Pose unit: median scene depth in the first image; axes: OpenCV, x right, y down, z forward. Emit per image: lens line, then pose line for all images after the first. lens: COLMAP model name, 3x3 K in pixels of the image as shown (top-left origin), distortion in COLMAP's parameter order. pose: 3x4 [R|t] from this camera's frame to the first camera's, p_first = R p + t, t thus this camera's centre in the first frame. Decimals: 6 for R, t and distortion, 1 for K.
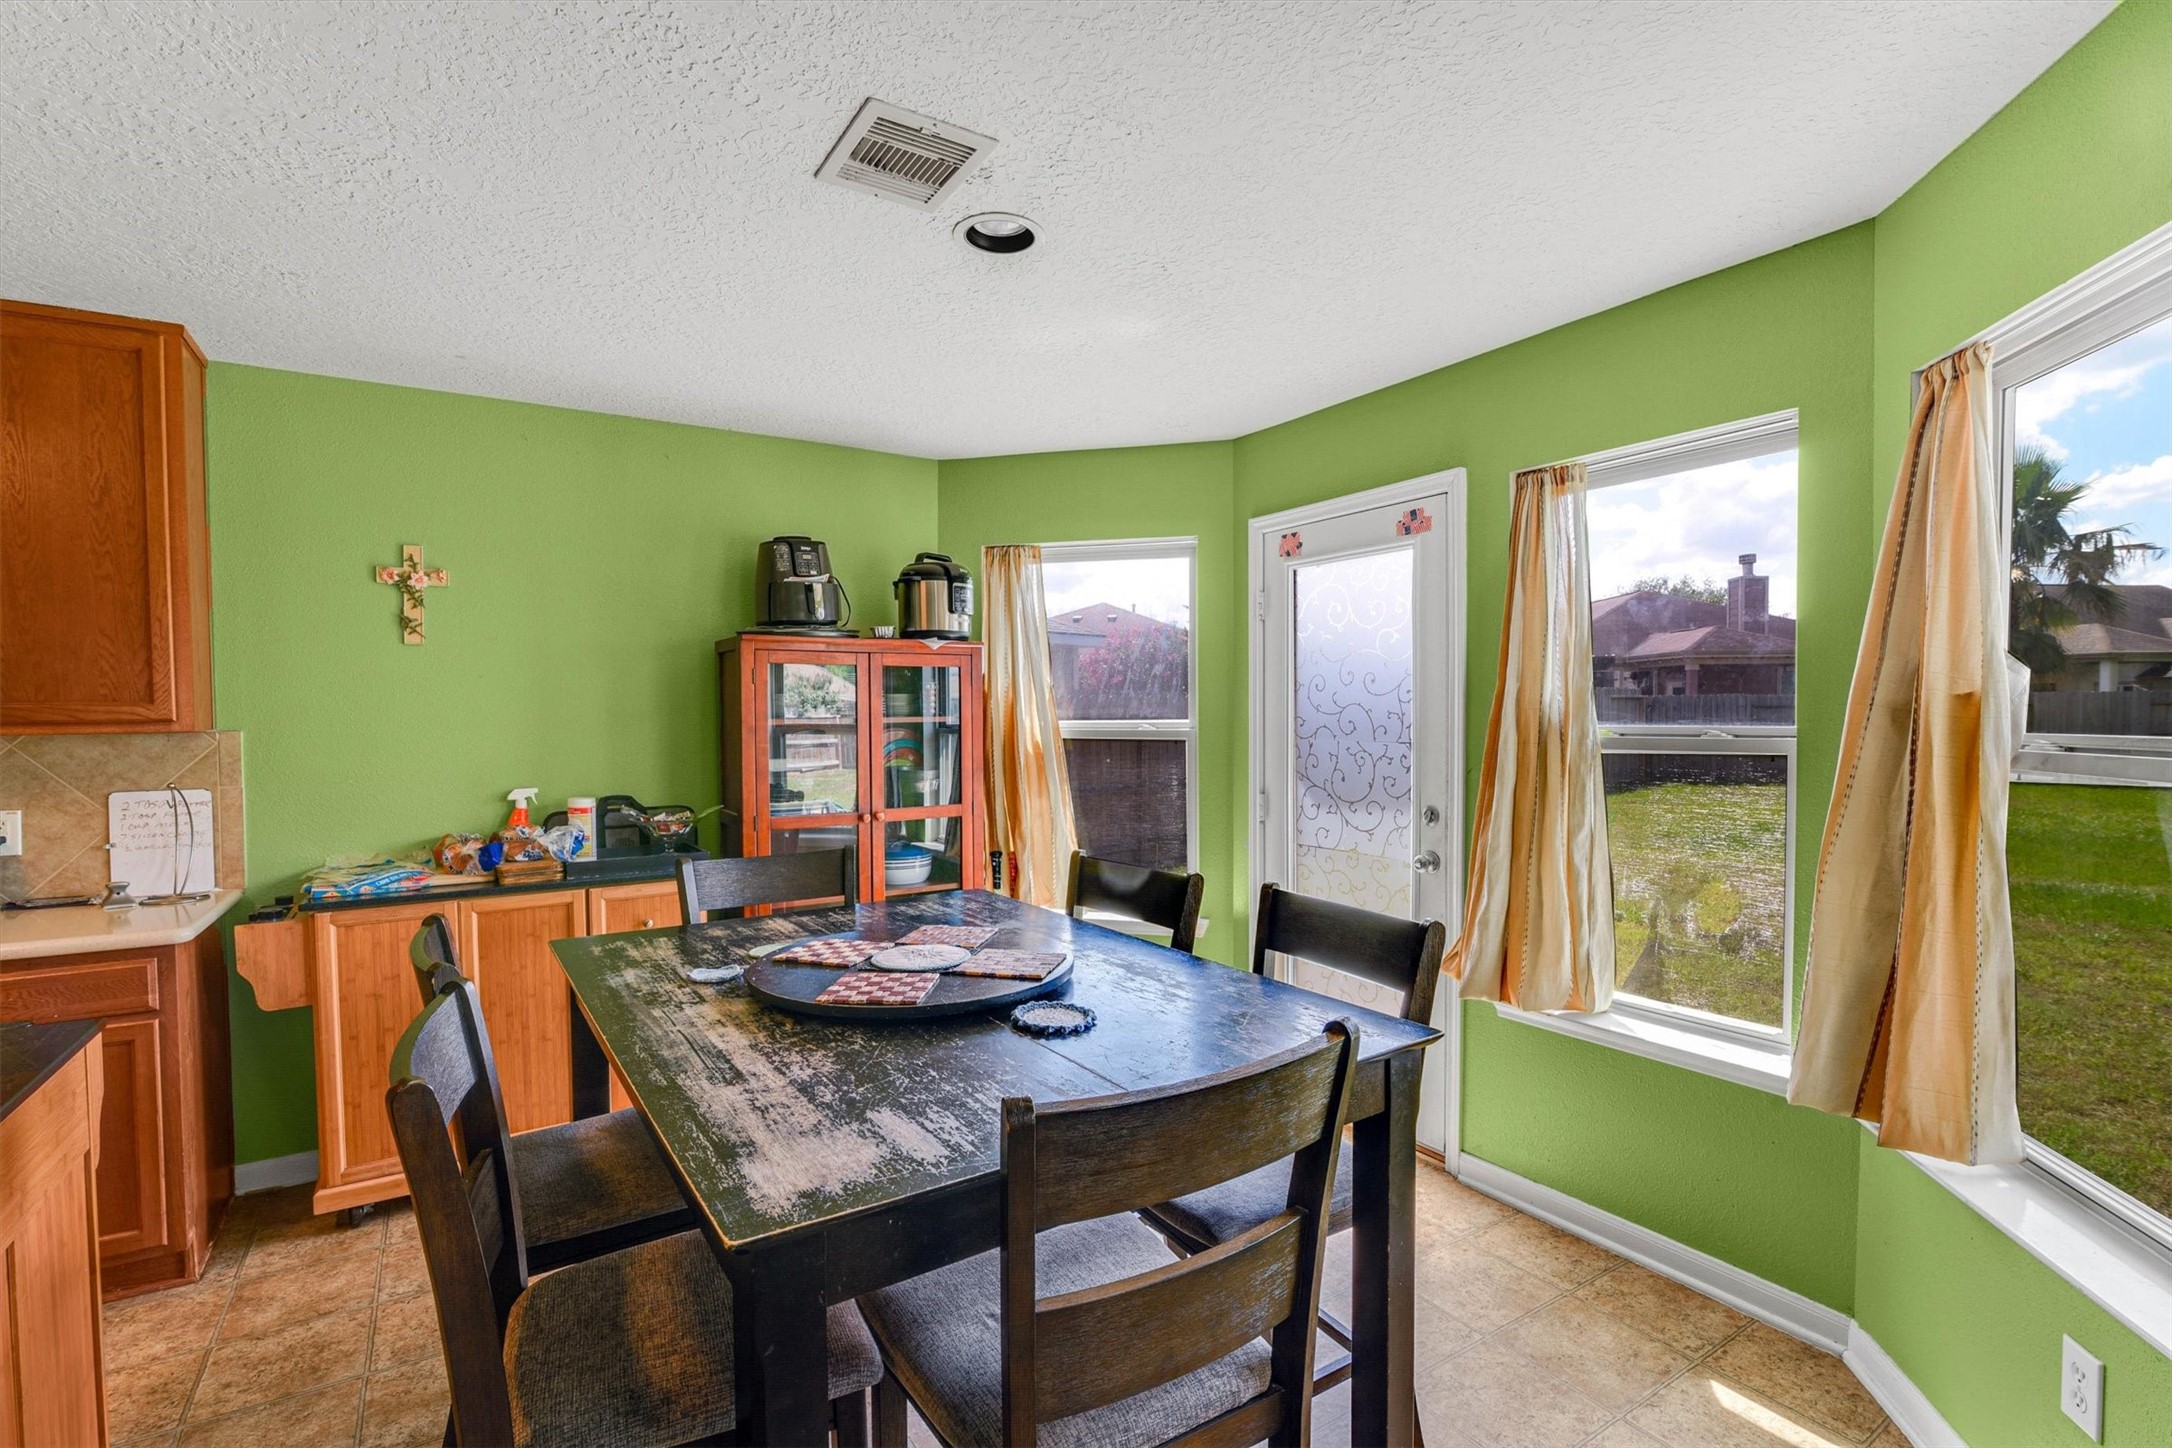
lens RADIAL K [[996.9, 0, 1089.9], [0, 996.9, 735.2], [0, 0, 1]] dist [-0.013116, -0.000511]
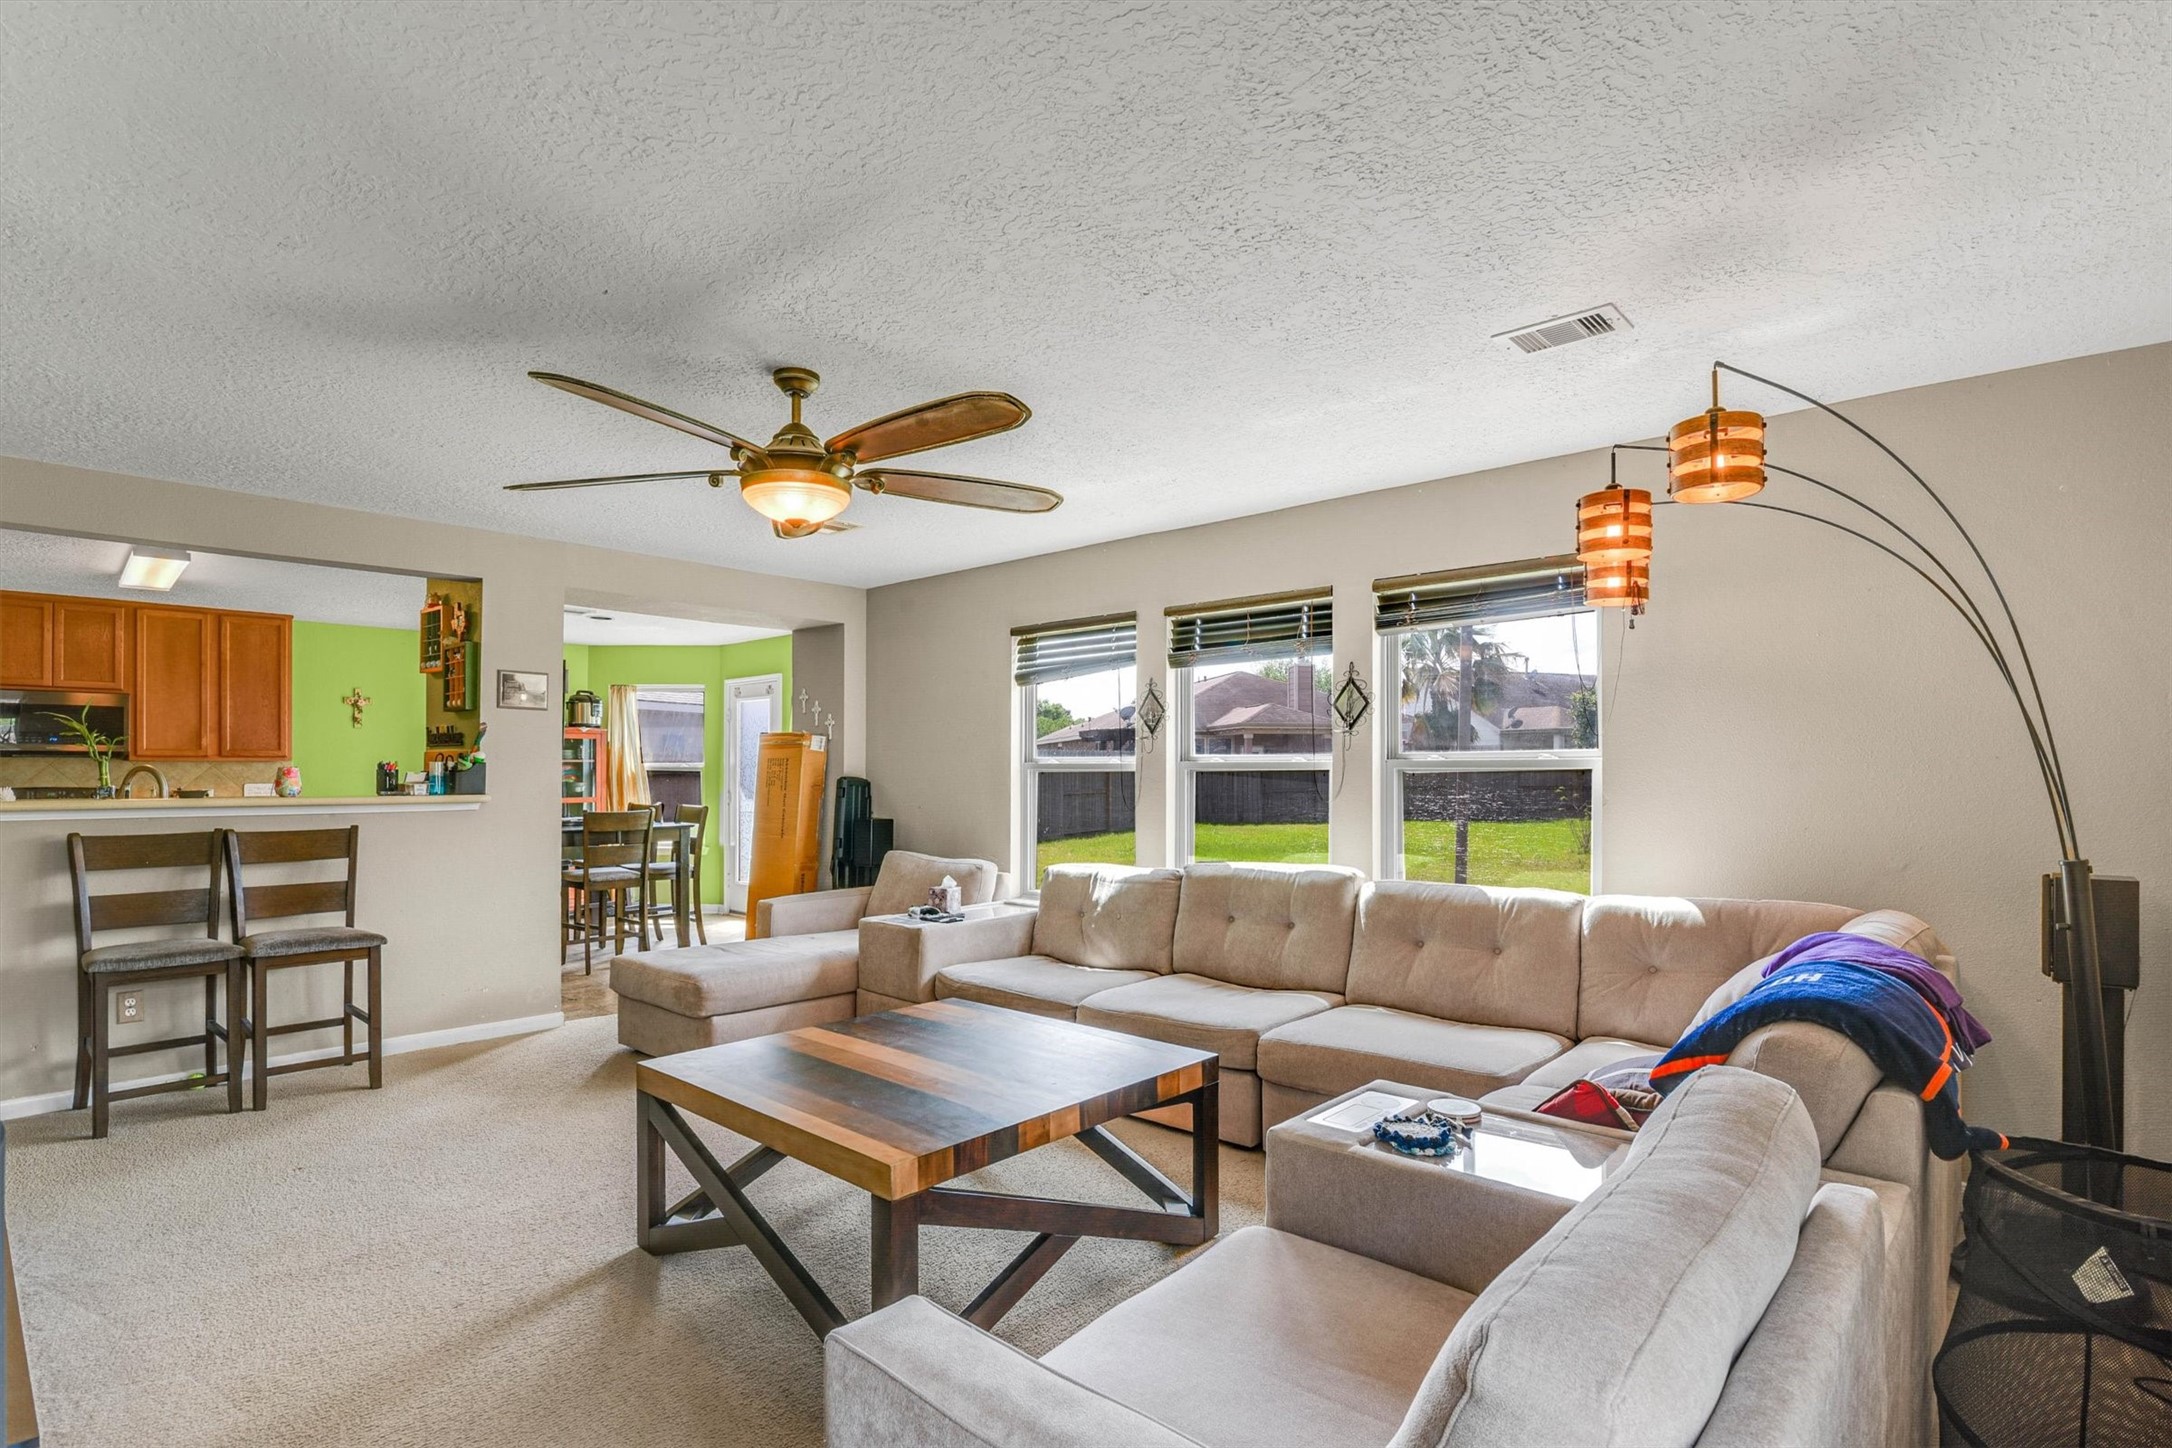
lens RADIAL K [[1055.1, 0, 1053.1], [0, 1055.1, 746.4], [0, 0, 1]] dist [-0.000775, 0.000083]
pose [[0.972809, 0.011635, 0.231316, 0.350027], [-0.000290, 0.998798, -0.049020, 0.072453], [-0.231609, 0.047620, 0.971643, -1.699722]]
